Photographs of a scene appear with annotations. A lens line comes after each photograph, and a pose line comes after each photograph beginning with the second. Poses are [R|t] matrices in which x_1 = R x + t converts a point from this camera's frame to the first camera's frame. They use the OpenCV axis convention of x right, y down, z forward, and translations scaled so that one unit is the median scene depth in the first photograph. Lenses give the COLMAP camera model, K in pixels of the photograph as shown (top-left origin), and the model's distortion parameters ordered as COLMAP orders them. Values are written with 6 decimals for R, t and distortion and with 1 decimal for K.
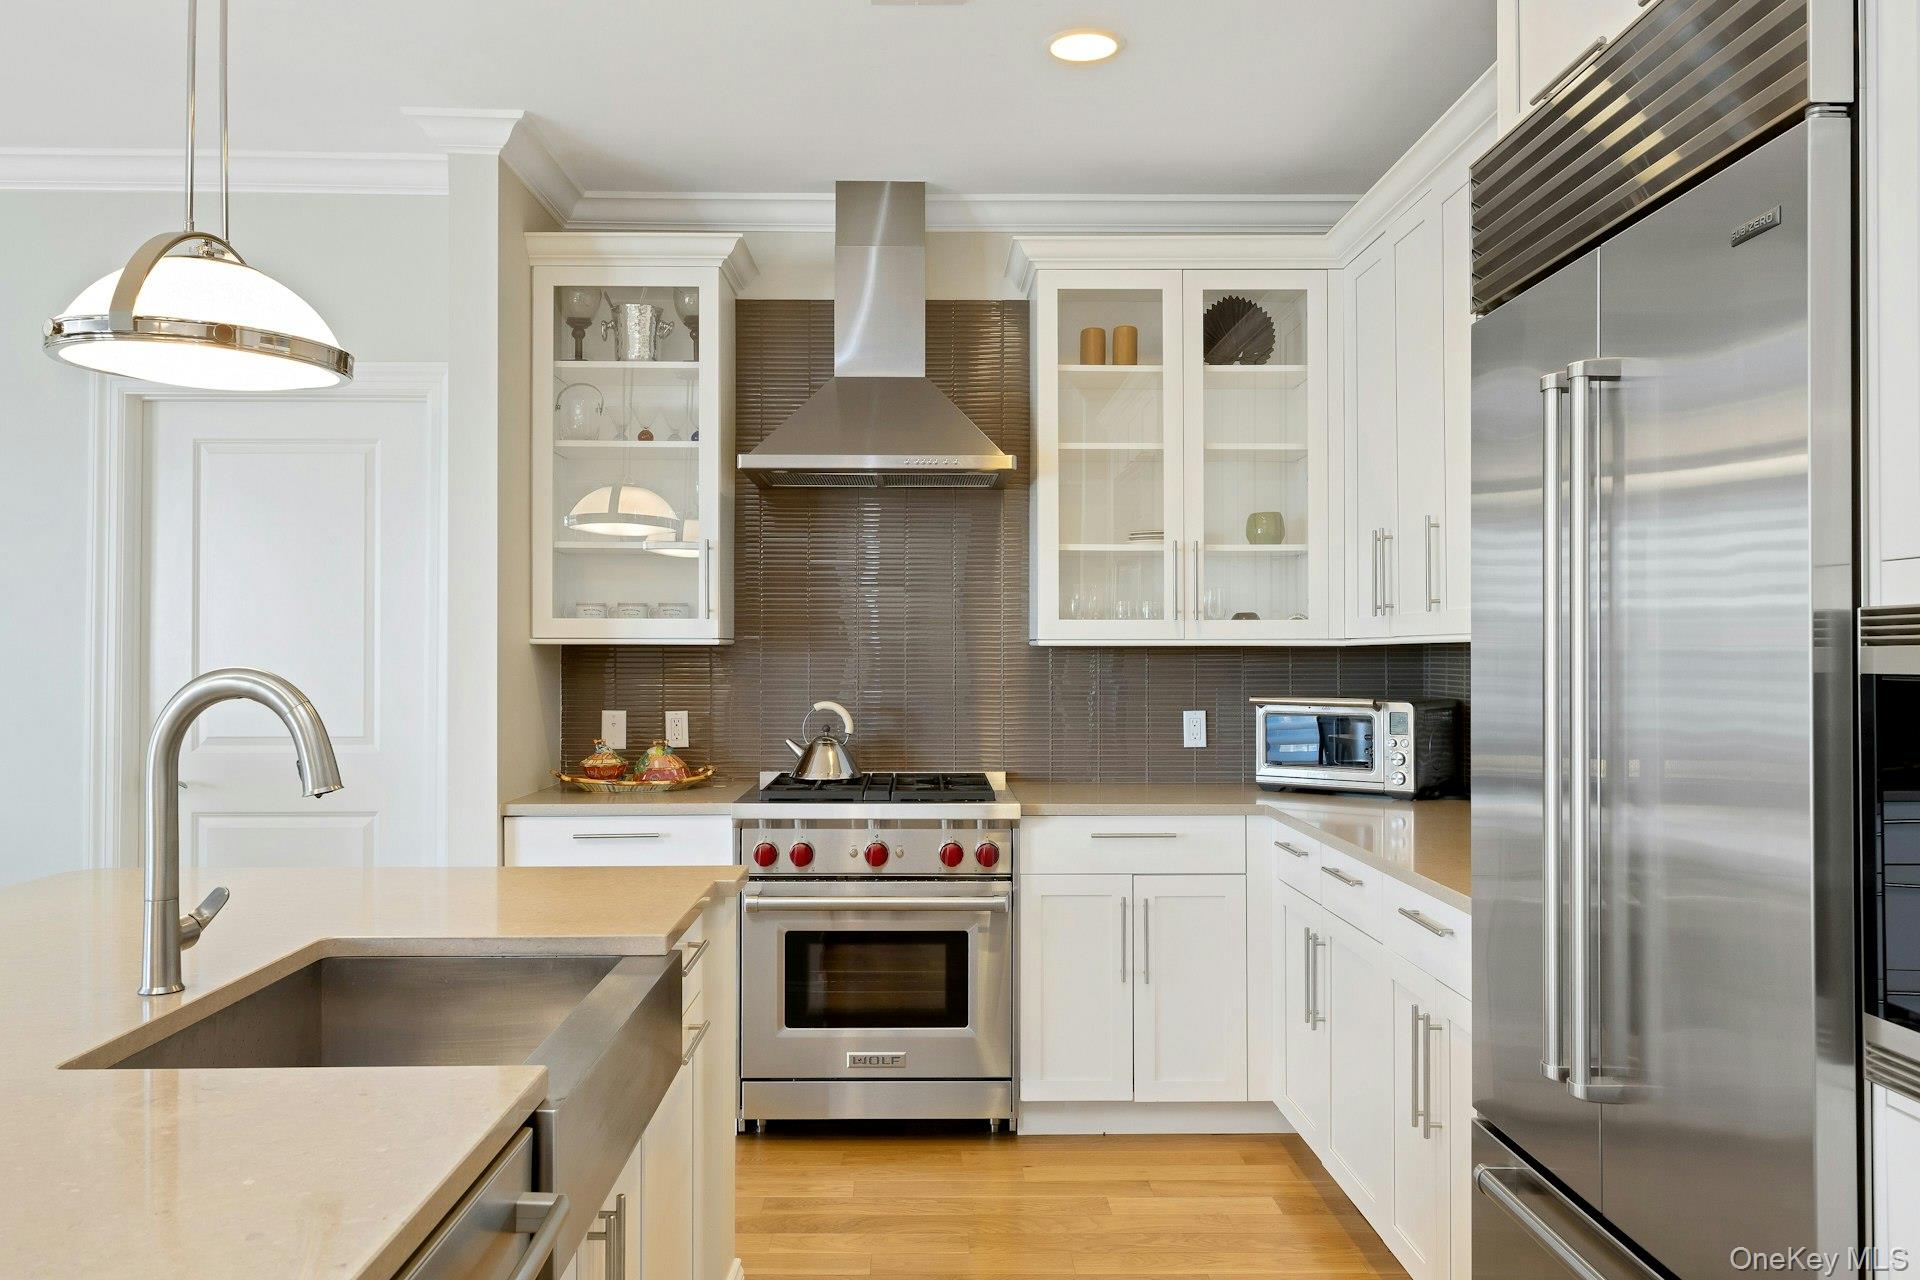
lens RADIAL K [[1529.7, 0, 1125.3], [0, 1529.7, 639.1], [0, 0, 1]] dist [0.002329, 0.000805]
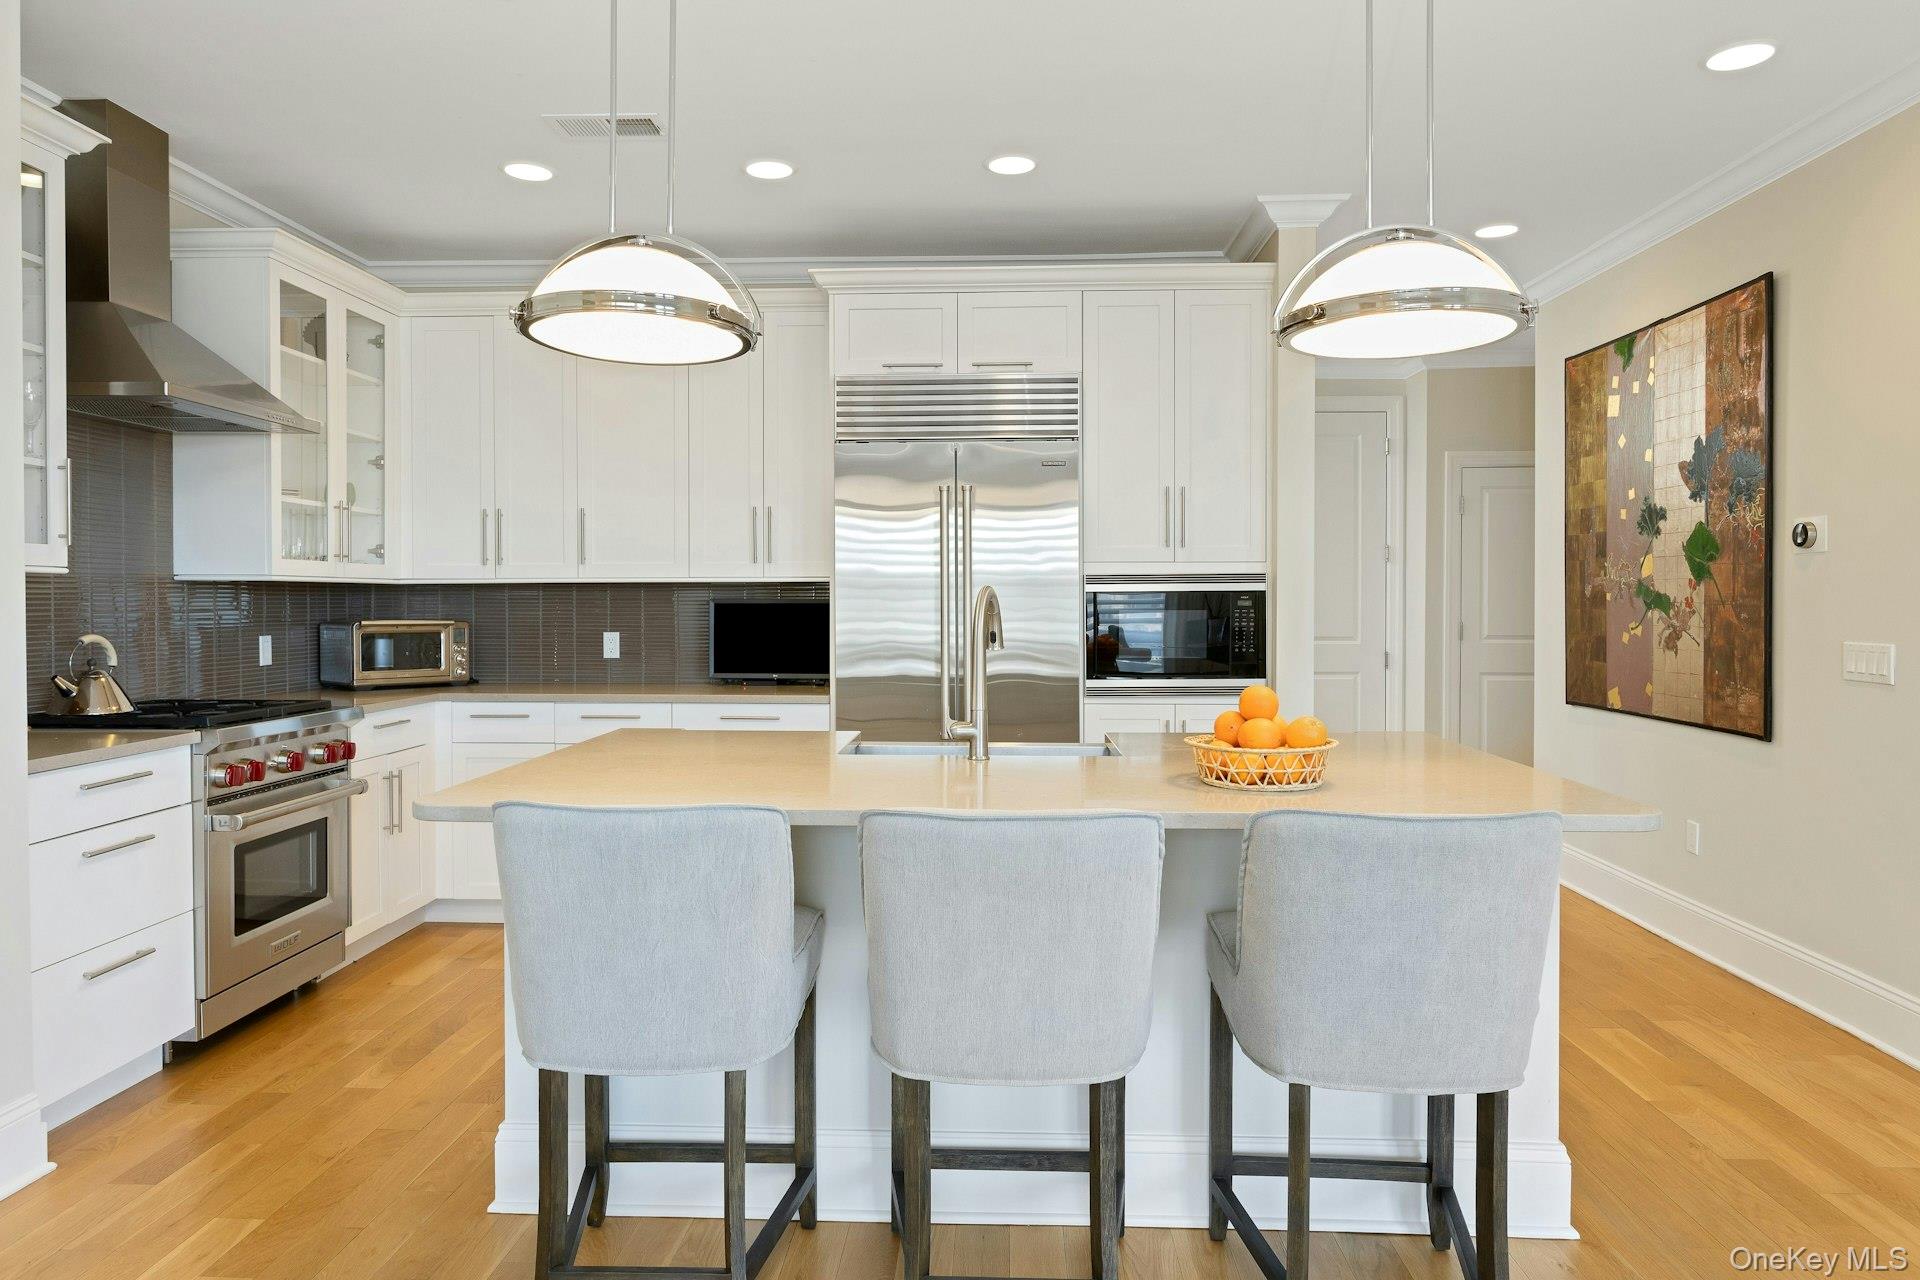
lens RADIAL K [[1251.5, 0, 921.7], [0, 1251.5, 634.0], [0, 0, 1]] dist [-0.000594, -0.000298]
pose [[0.068303, -0.027372, 0.997289, -0.979270], [-0.006660, 0.999589, 0.027892, 0.015487], [-0.997642, -0.008547, 0.068093, 0.437441]]
